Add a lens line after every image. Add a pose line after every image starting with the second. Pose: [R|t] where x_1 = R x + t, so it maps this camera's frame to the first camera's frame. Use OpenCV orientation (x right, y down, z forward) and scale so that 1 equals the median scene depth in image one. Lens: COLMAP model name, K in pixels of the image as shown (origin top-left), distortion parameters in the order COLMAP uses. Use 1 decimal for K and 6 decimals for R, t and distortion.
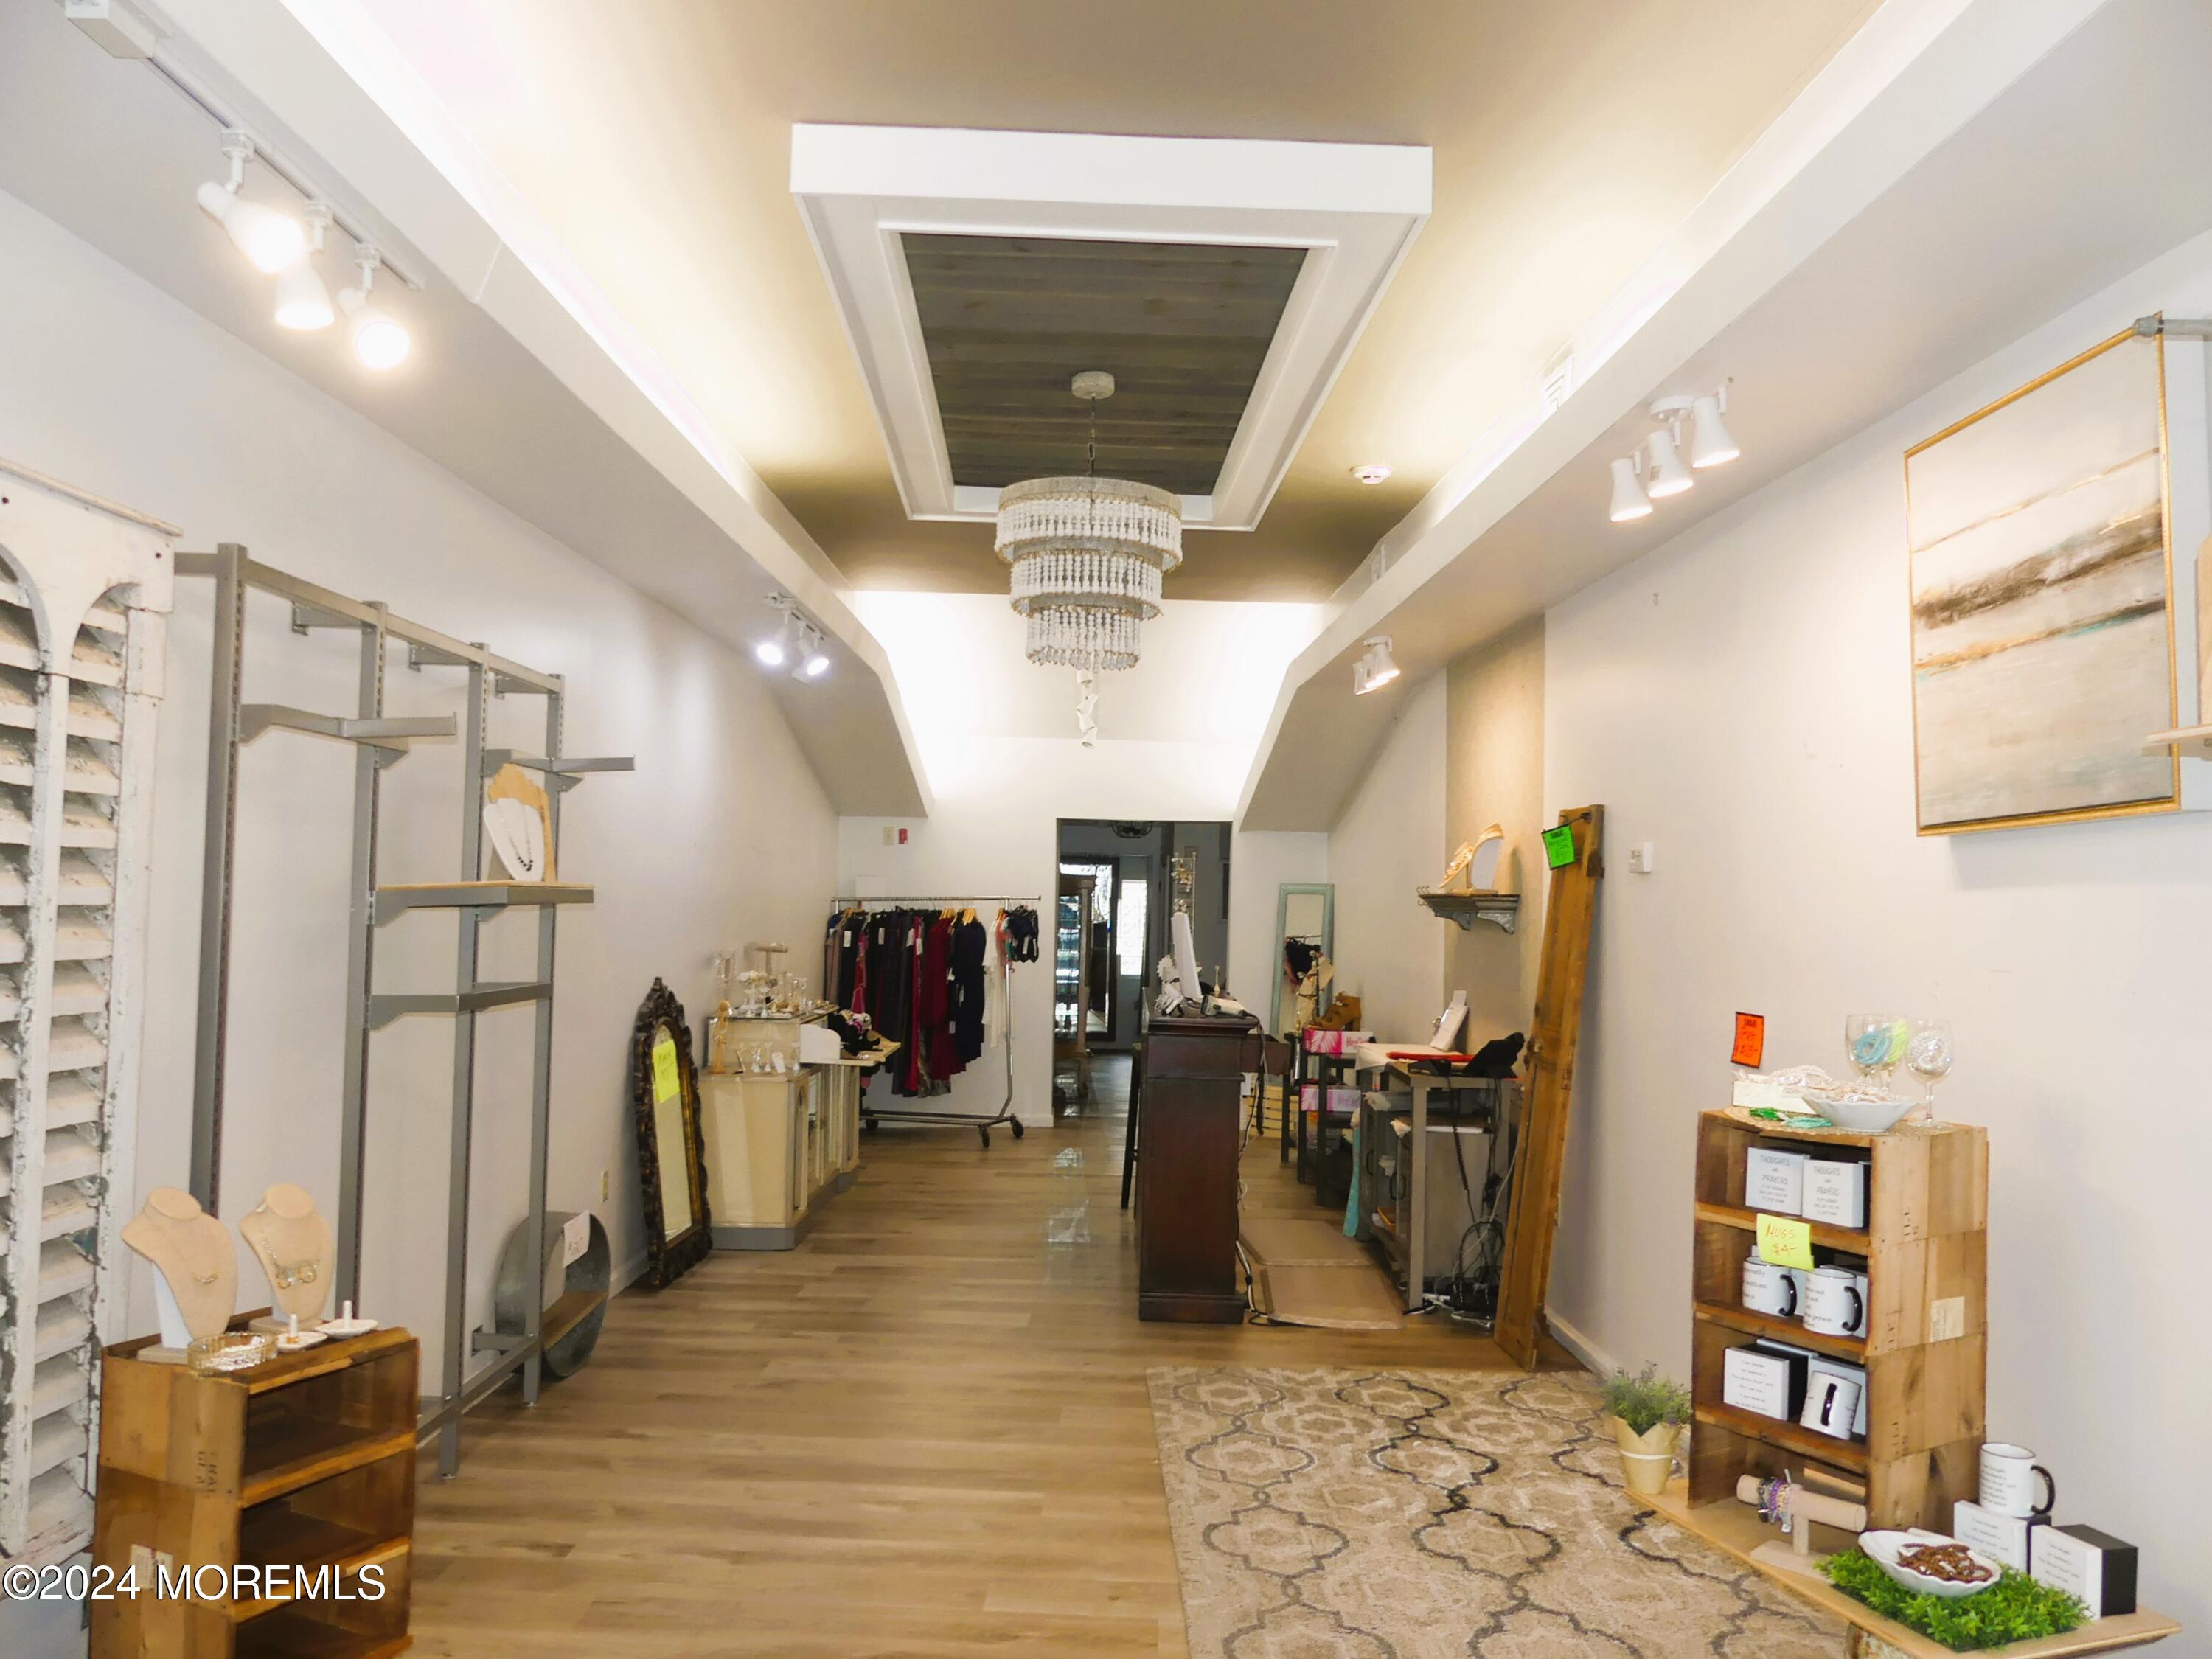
lens RADIAL K [[1663.7, 0, 1106.0], [0, 1663.7, 829.5], [0, 0, 1]] dist [0.007637, 0.003901]
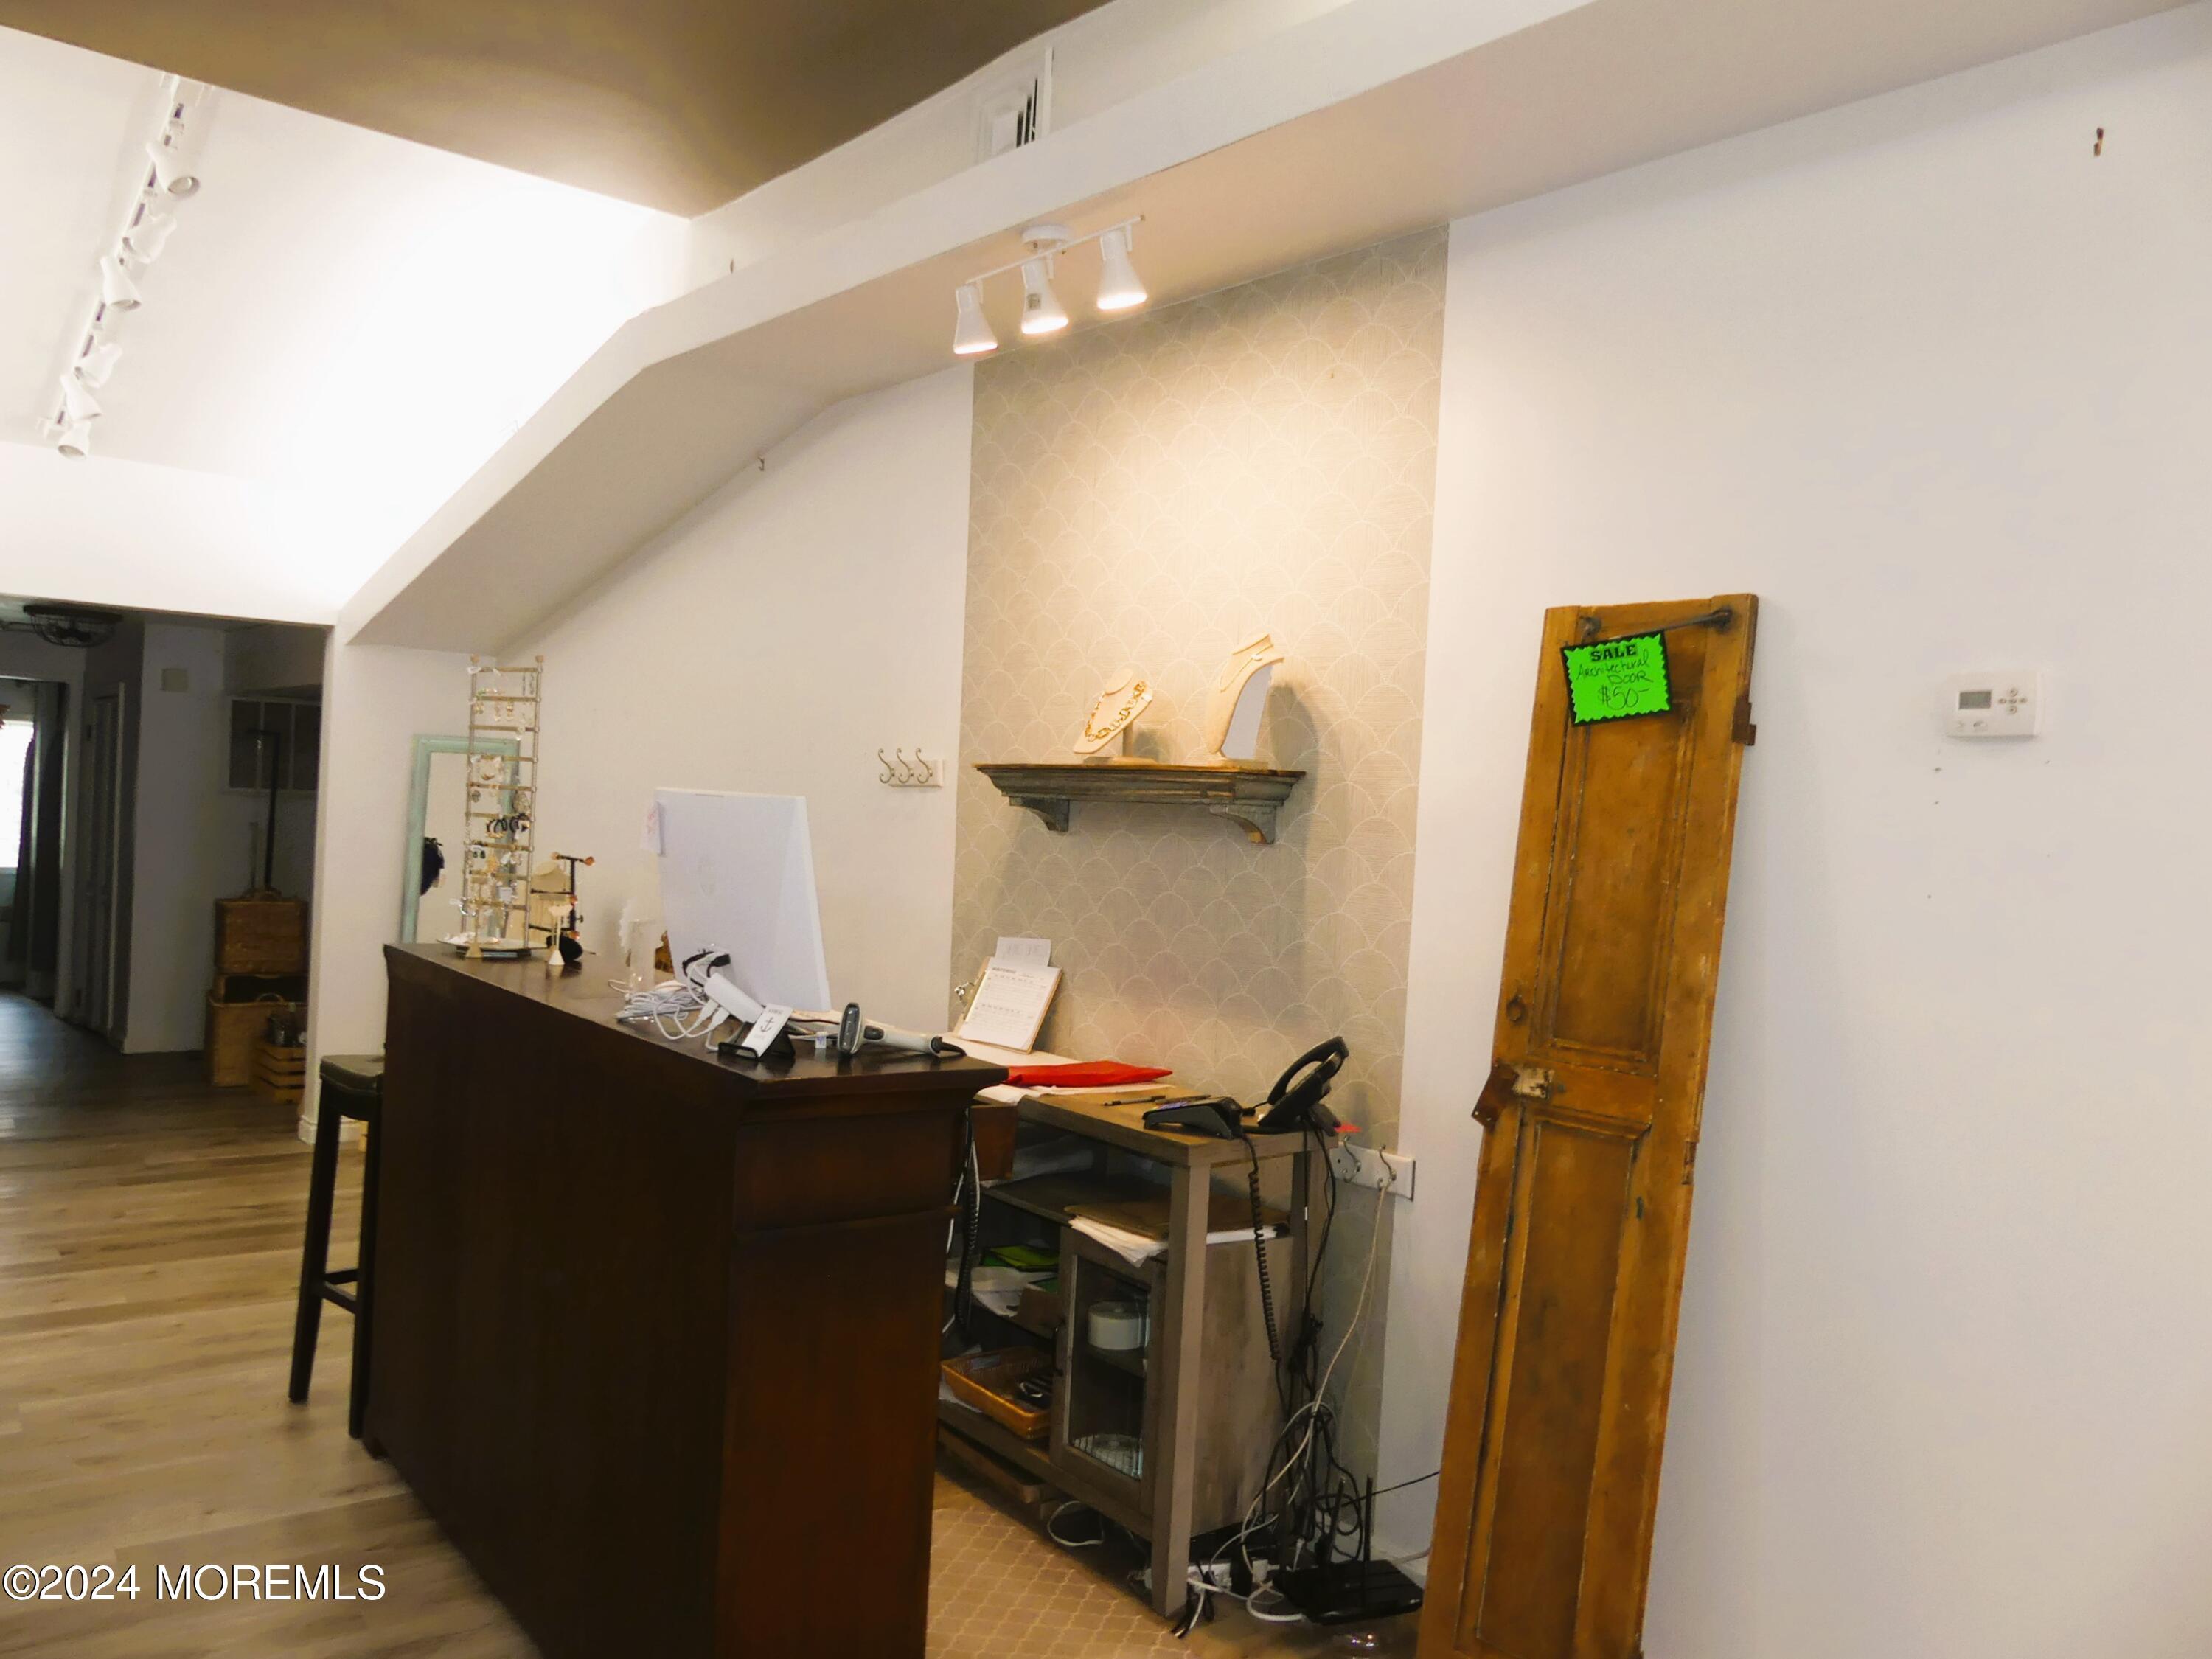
lens RADIAL K [[1663.7, 0, 1106.0], [0, 1663.7, 829.5], [0, 0, 1]] dist [0.007637, 0.003901]
pose [[0.783228, 0.005651, 0.621708, -0.132106], [-0.053667, 0.996841, 0.058550, 0.029955], [-0.619413, -0.079223, 0.781057, 0.631643]]
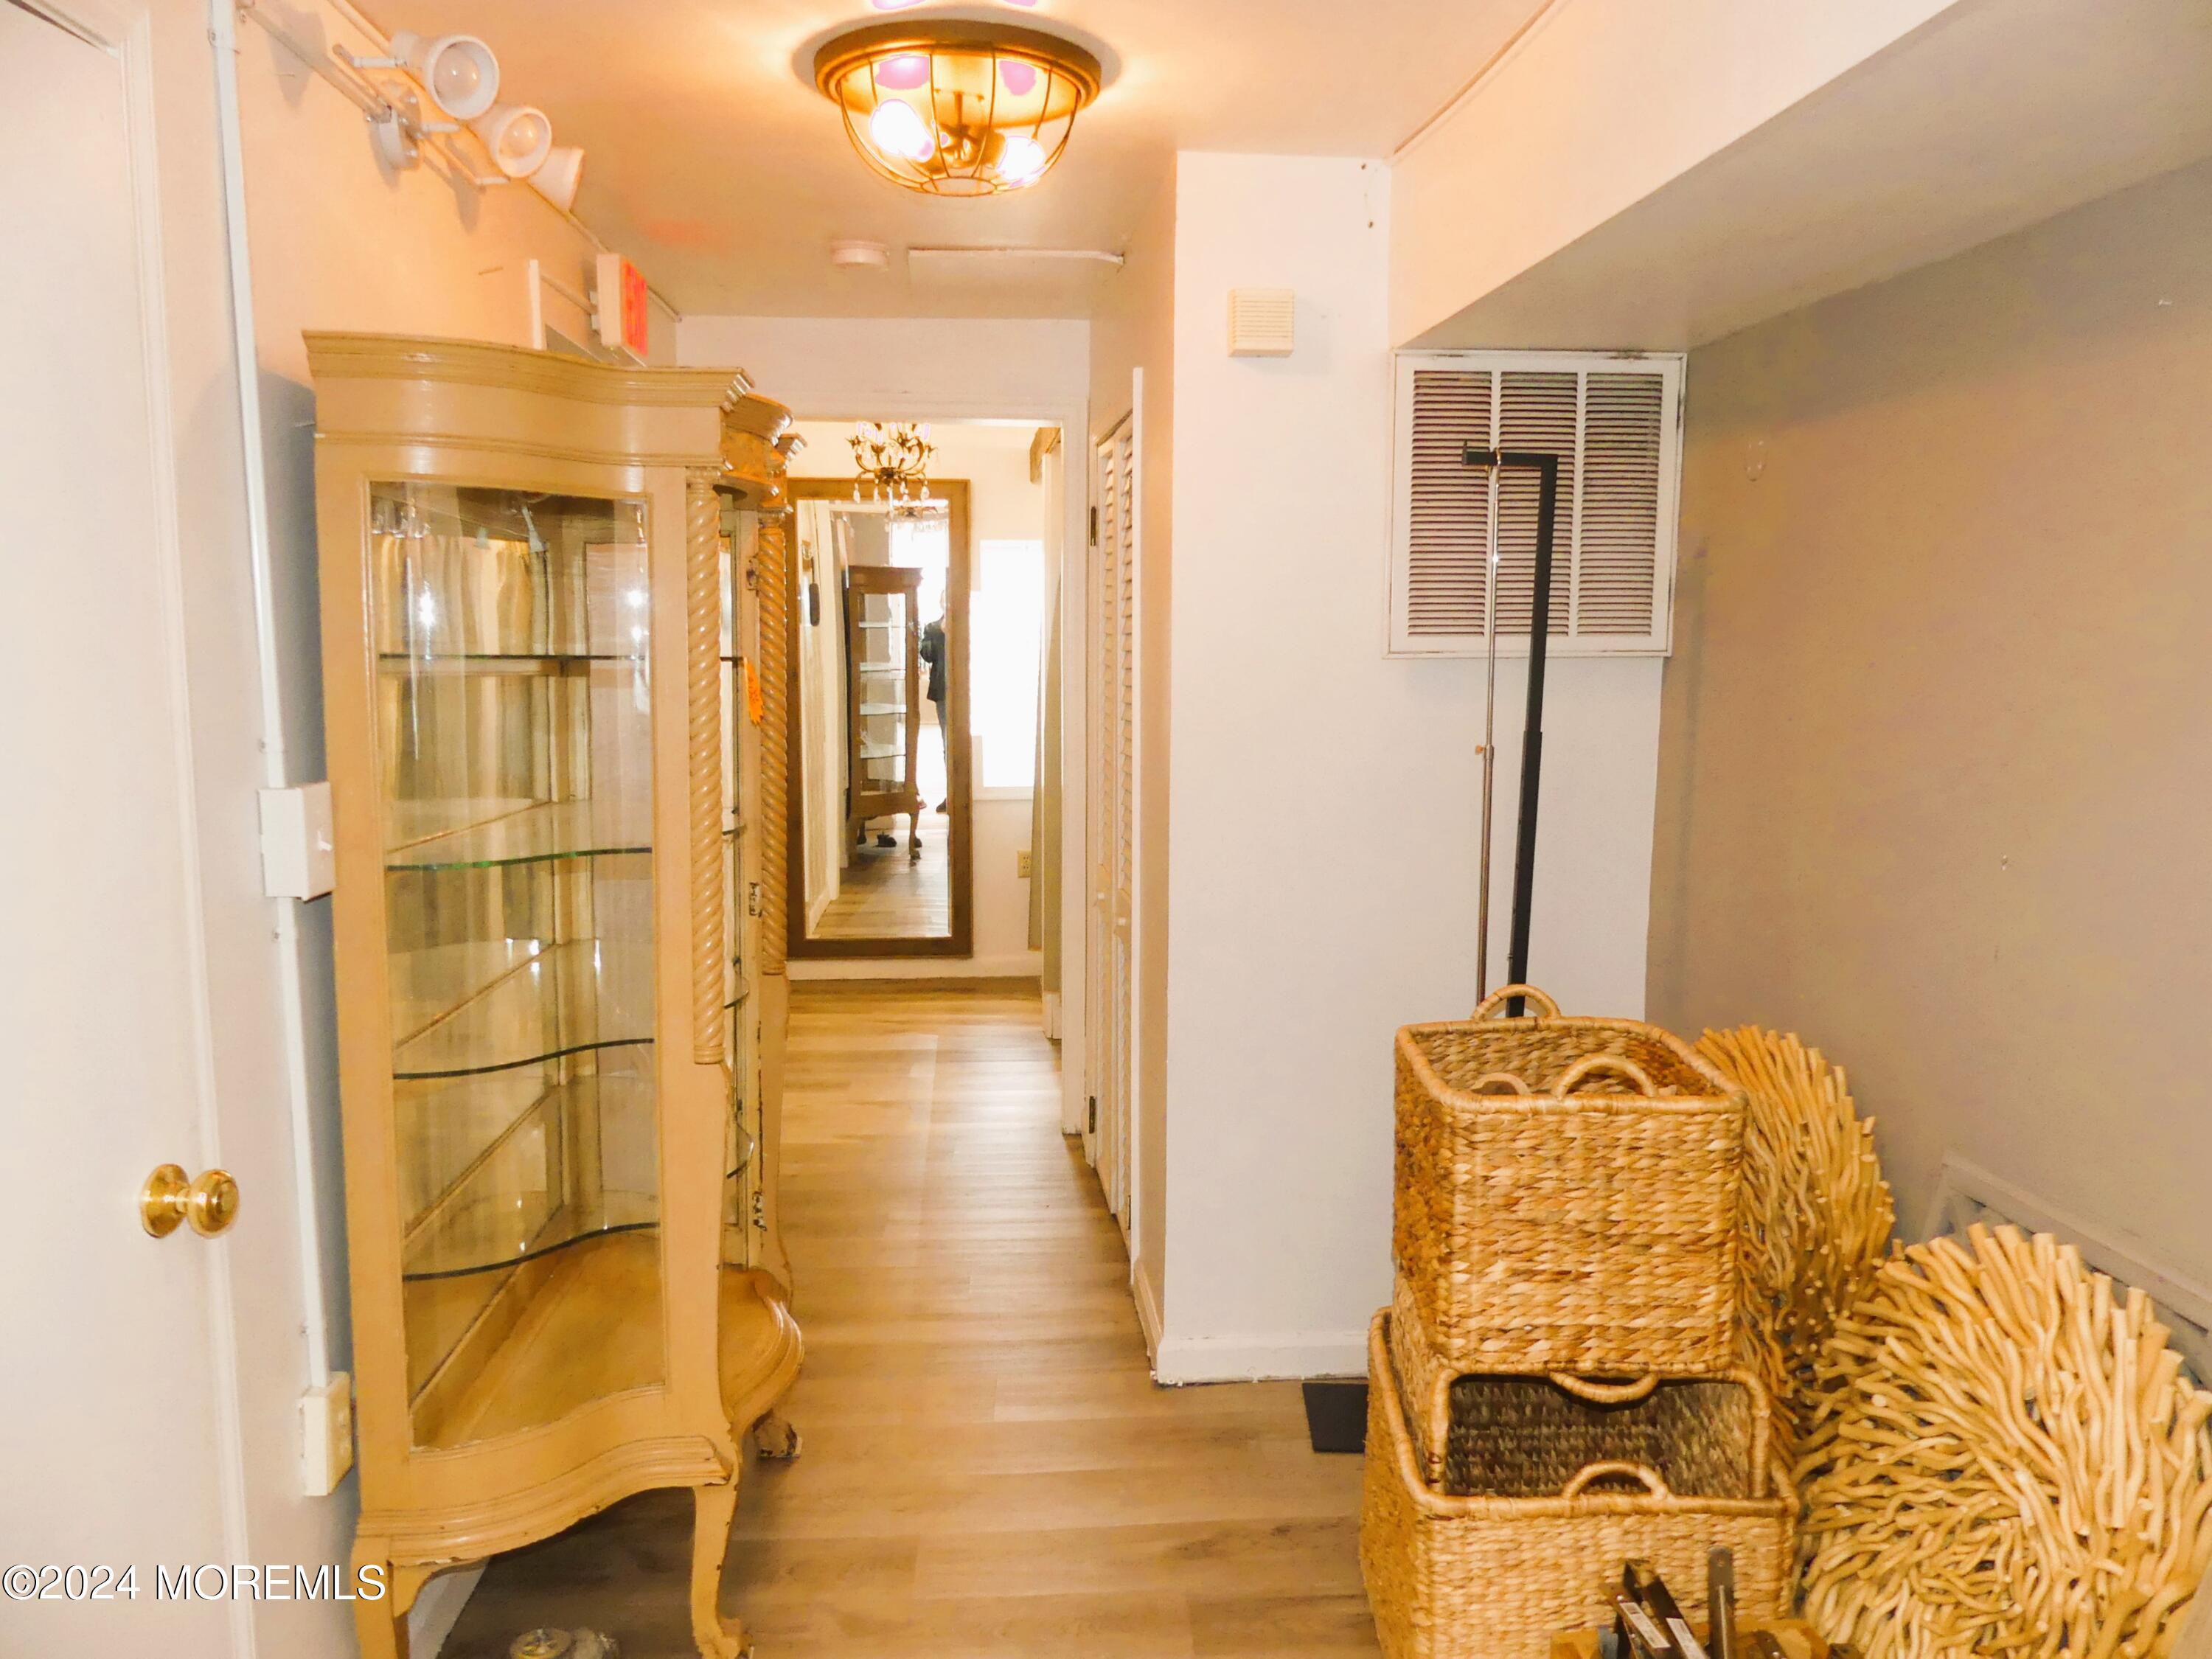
lens RADIAL K [[1663.7, 0, 1106.0], [0, 1663.7, 829.5], [0, 0, 1]] dist [0.007637, 0.003901]
pose [[0.998159, -0.027677, 0.053975, 0.008653], [0.019162, 0.988142, 0.152343, 0.081365], [-0.057551, -0.151028, 0.986853, 1.473223]]
